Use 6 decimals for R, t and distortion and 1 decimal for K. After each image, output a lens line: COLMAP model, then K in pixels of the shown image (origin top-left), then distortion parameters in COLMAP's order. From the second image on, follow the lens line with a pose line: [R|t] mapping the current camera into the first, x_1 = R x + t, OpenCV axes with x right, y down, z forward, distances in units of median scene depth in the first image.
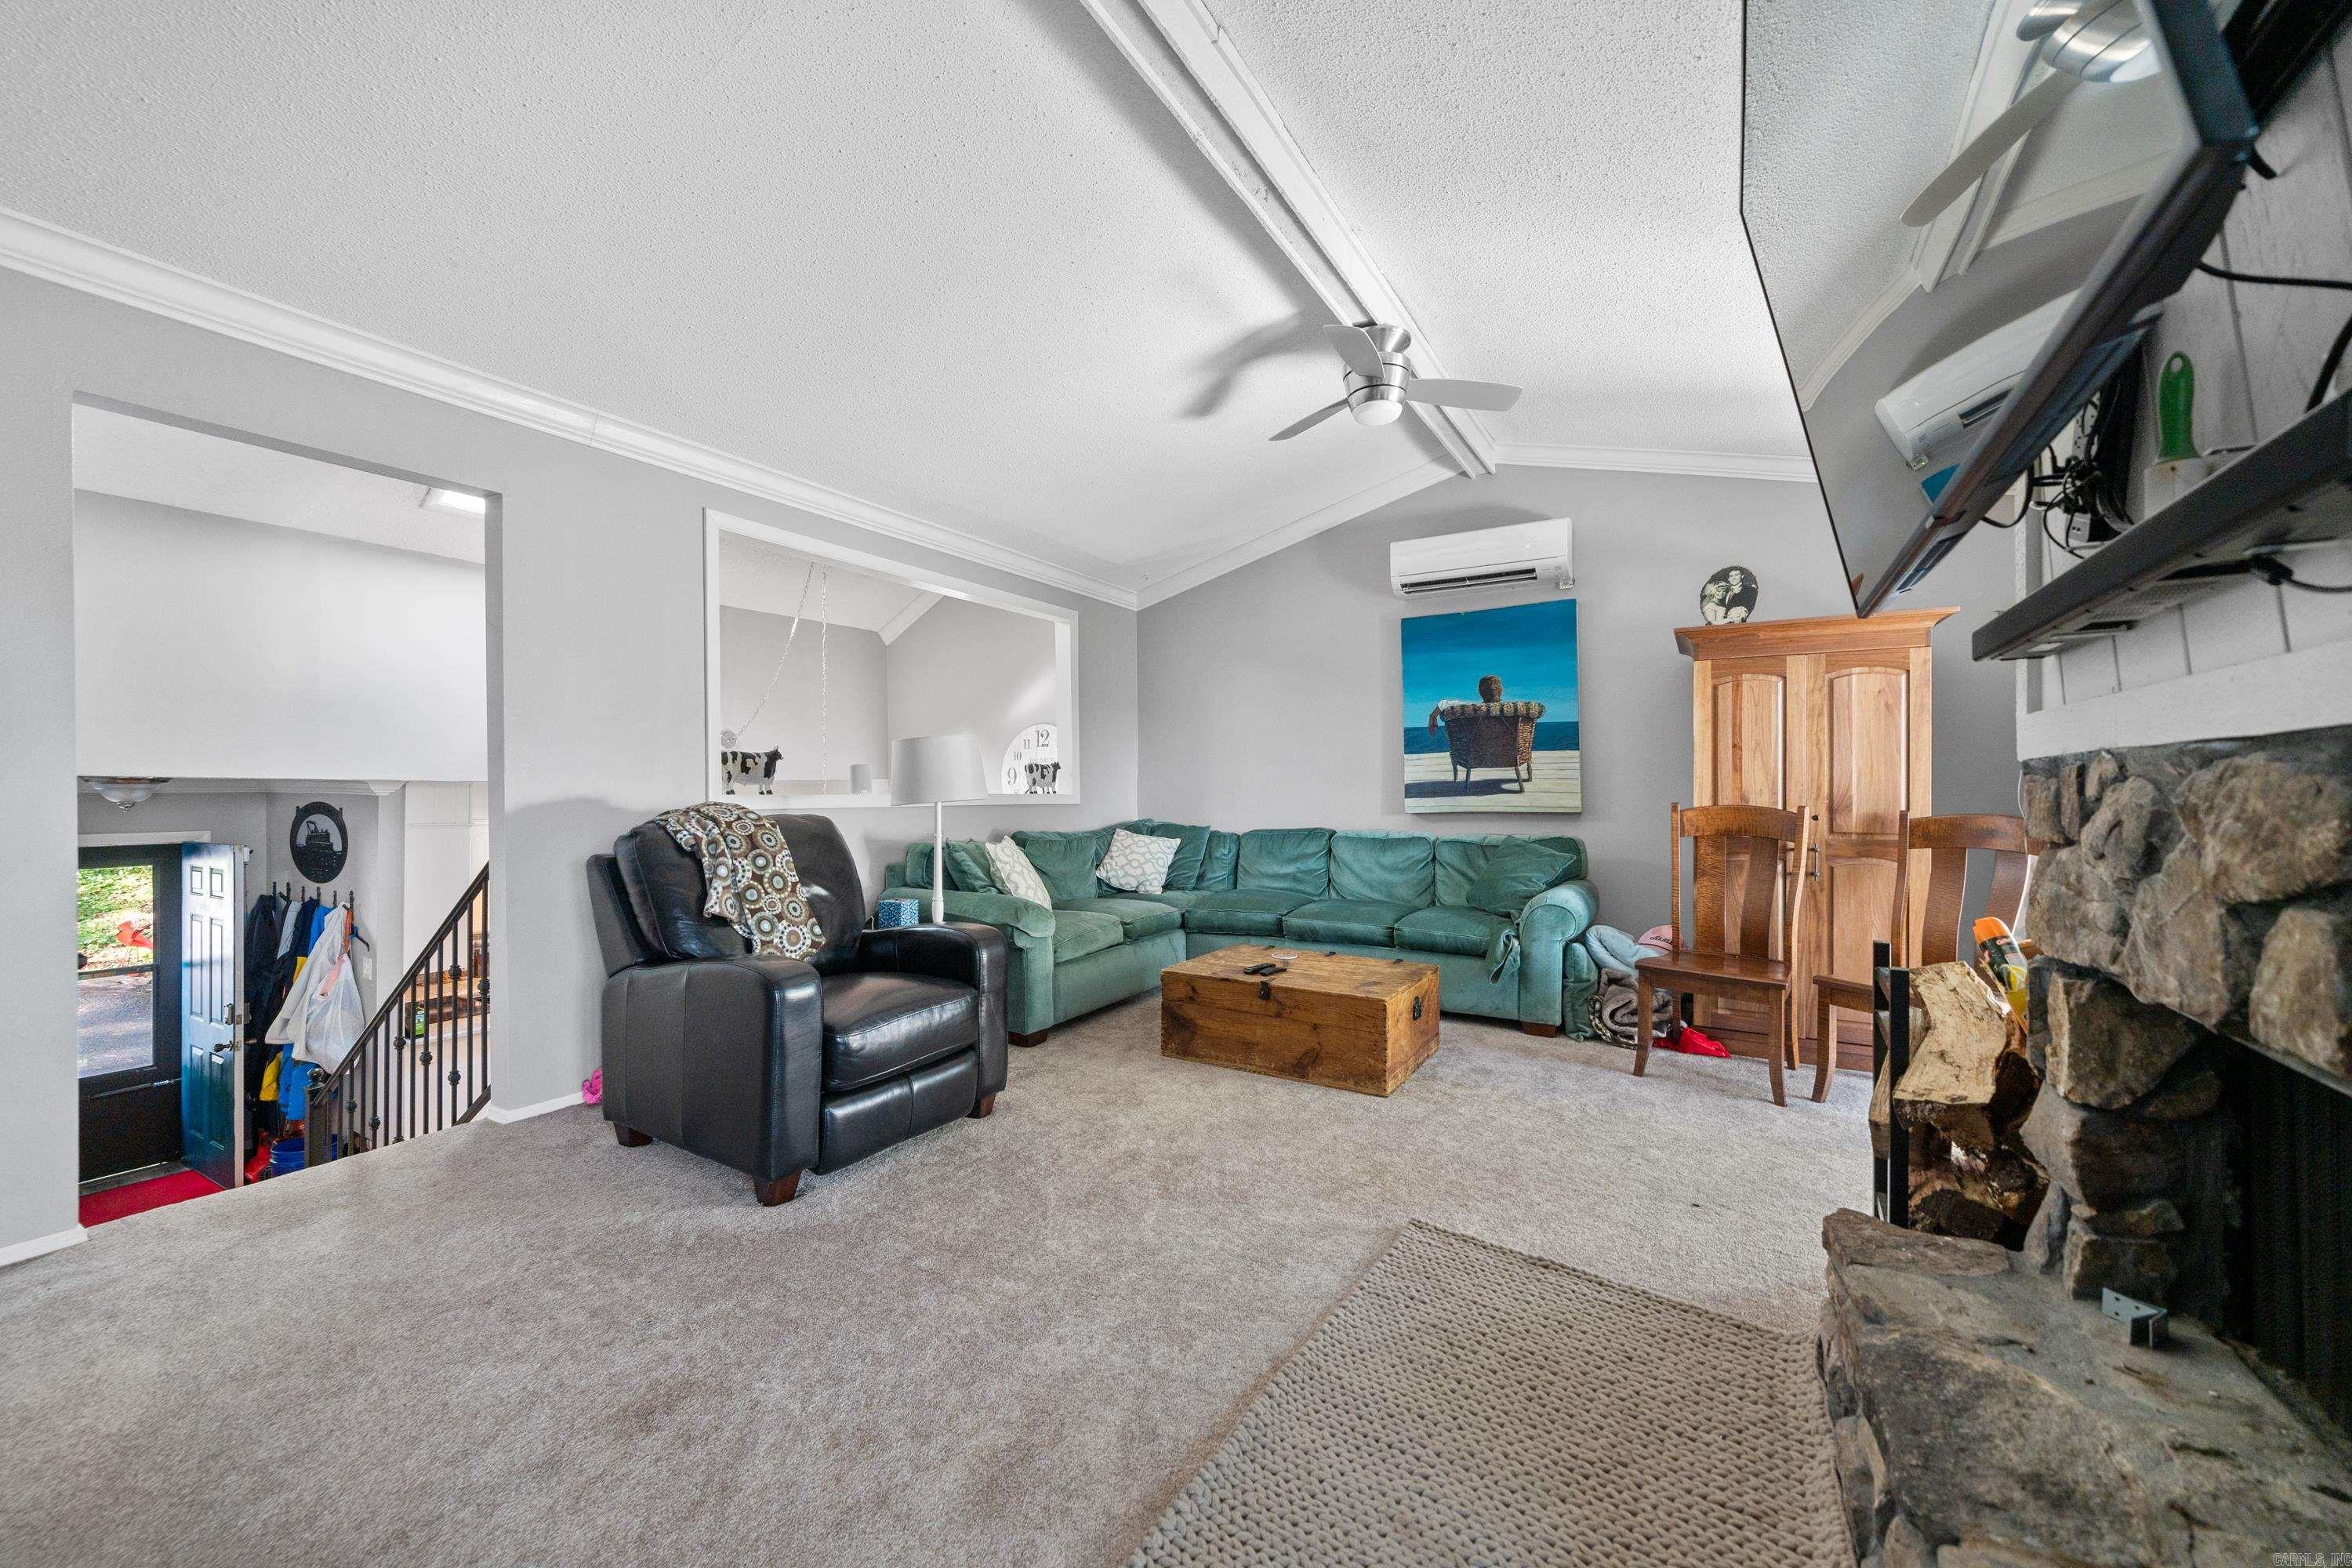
lens RADIAL K [[888.2, 0, 1166.2], [0, 888.2, 785.7], [0, 0, 1]] dist [-0.000024, -0.000150]
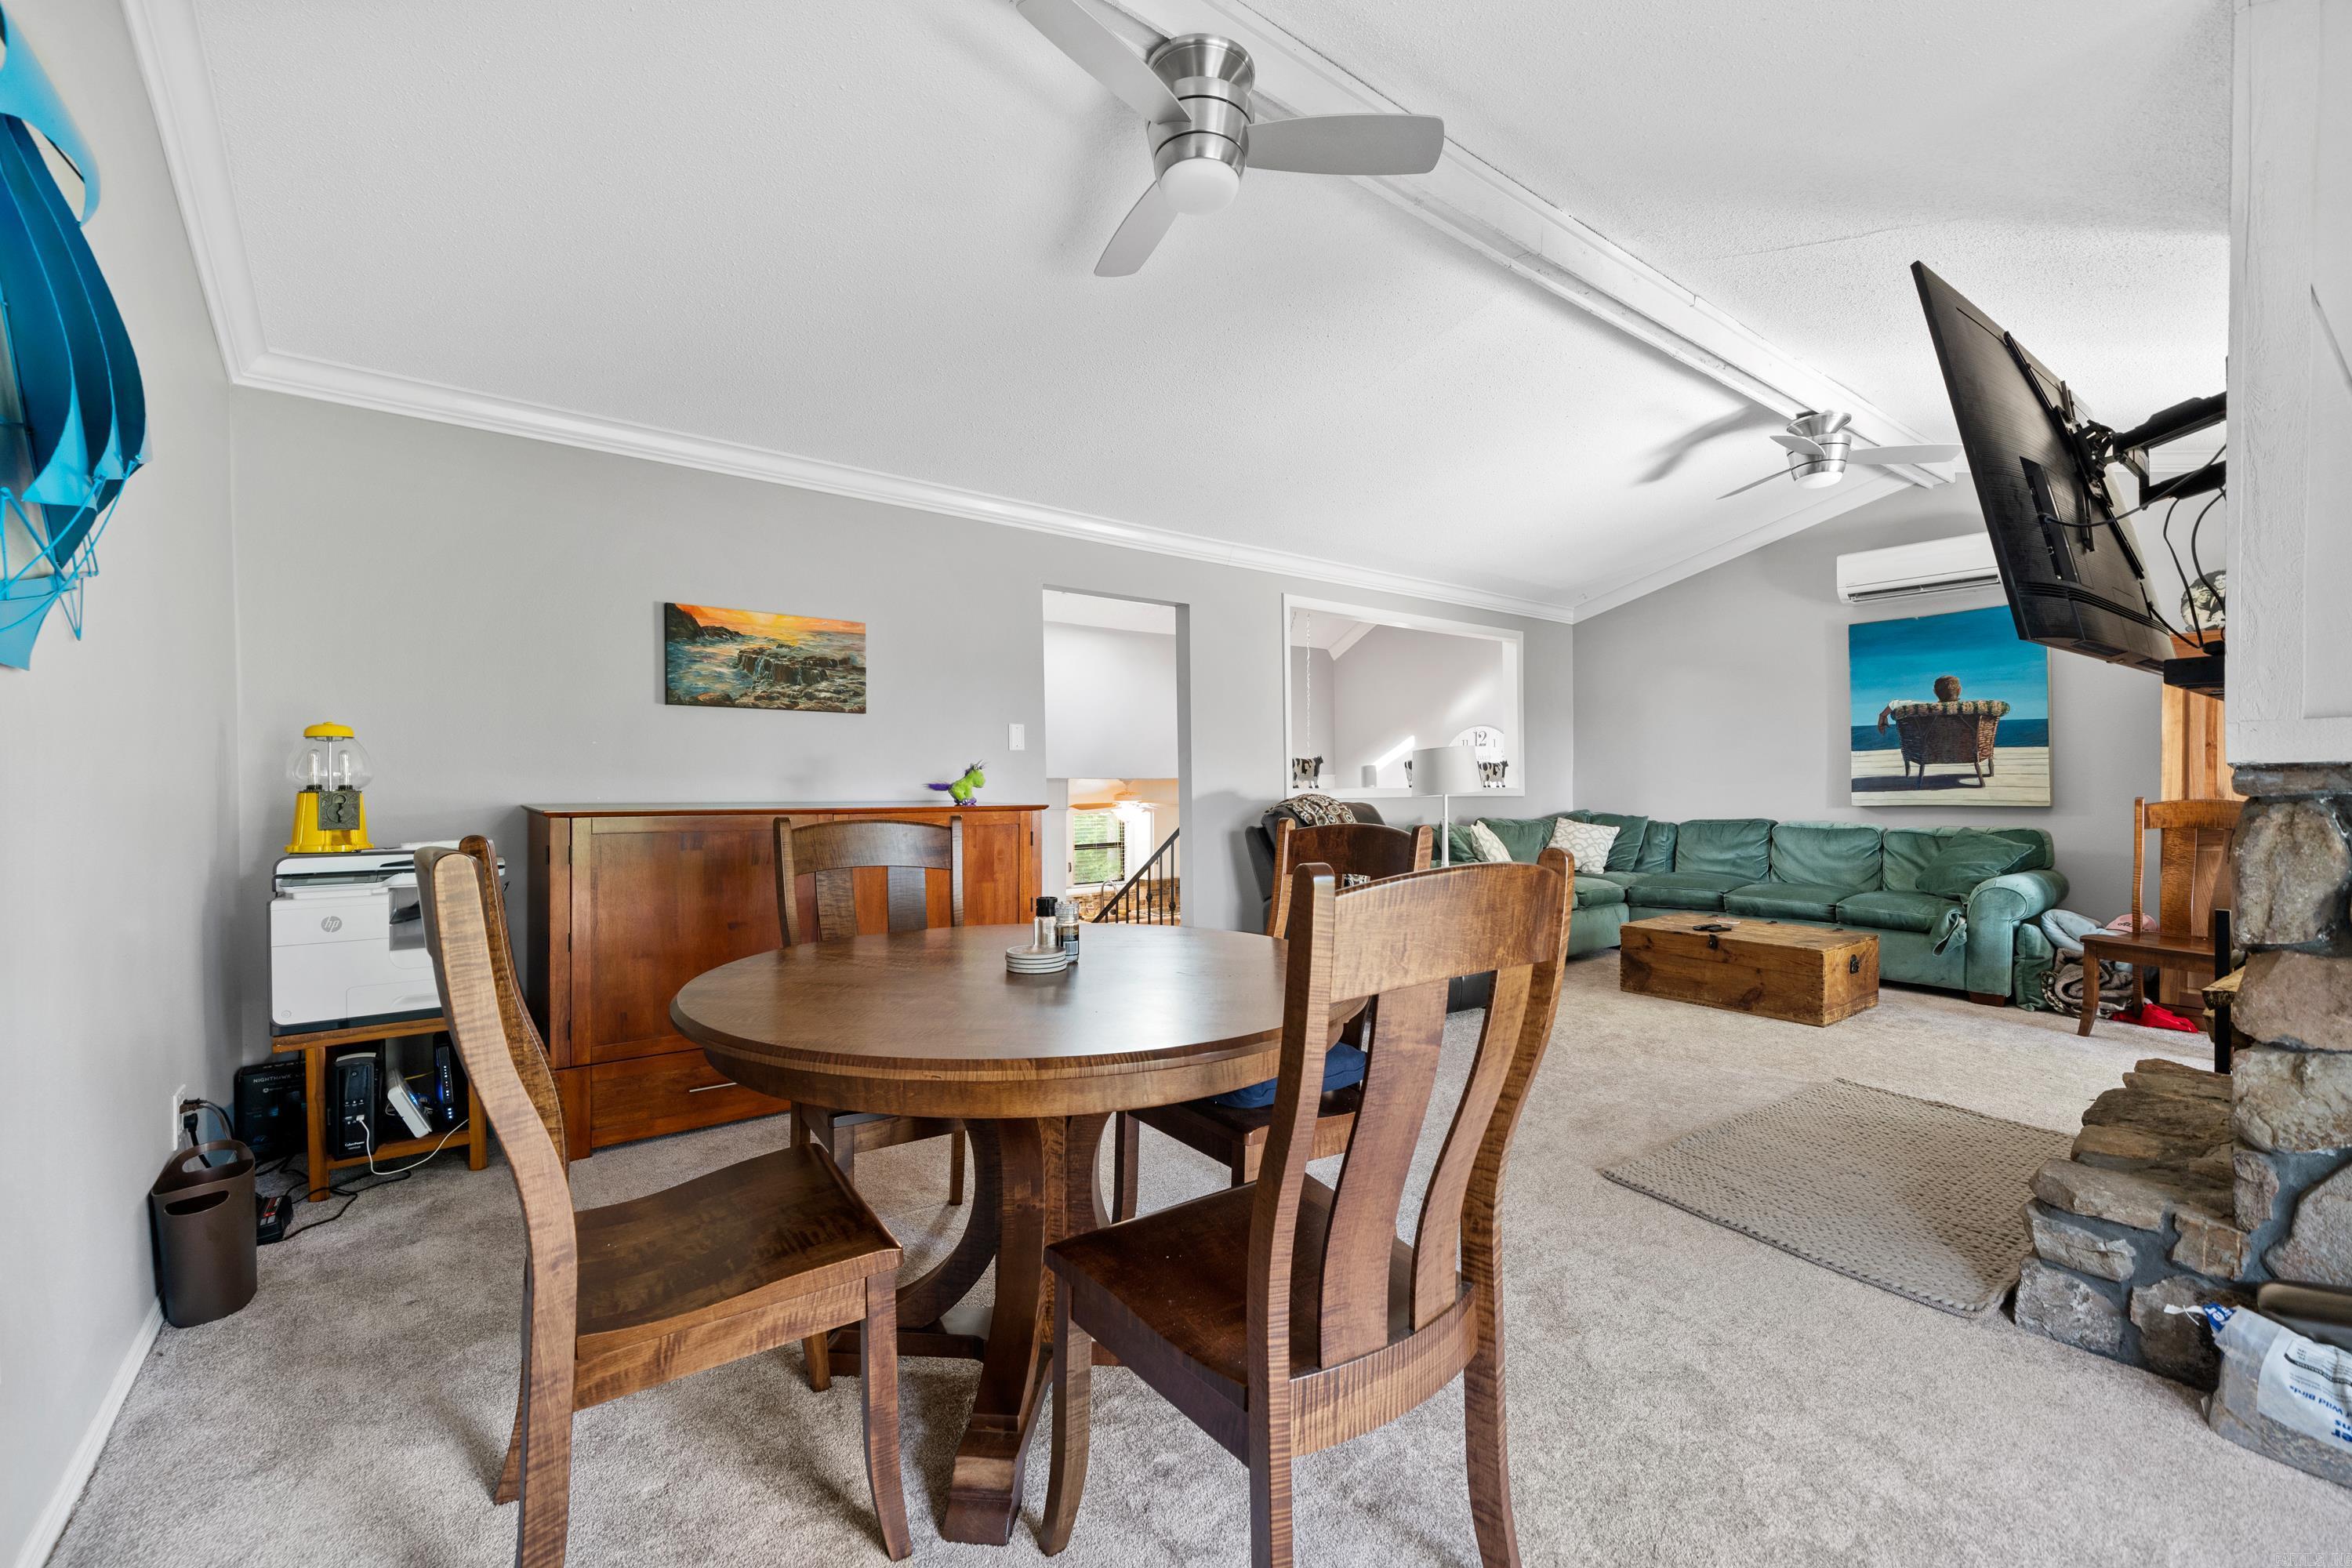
lens RADIAL K [[955.0, 0, 1182.4], [0, 955.0, 788.9], [0, 0, 1]] dist [-0.000167, -0.000141]
pose [[0.933341, 0.002333, -0.358984, -0.091609], [0.002175, 0.999924, 0.012154, -0.007024], [0.358985, -0.012125, 0.933265, -0.466807]]
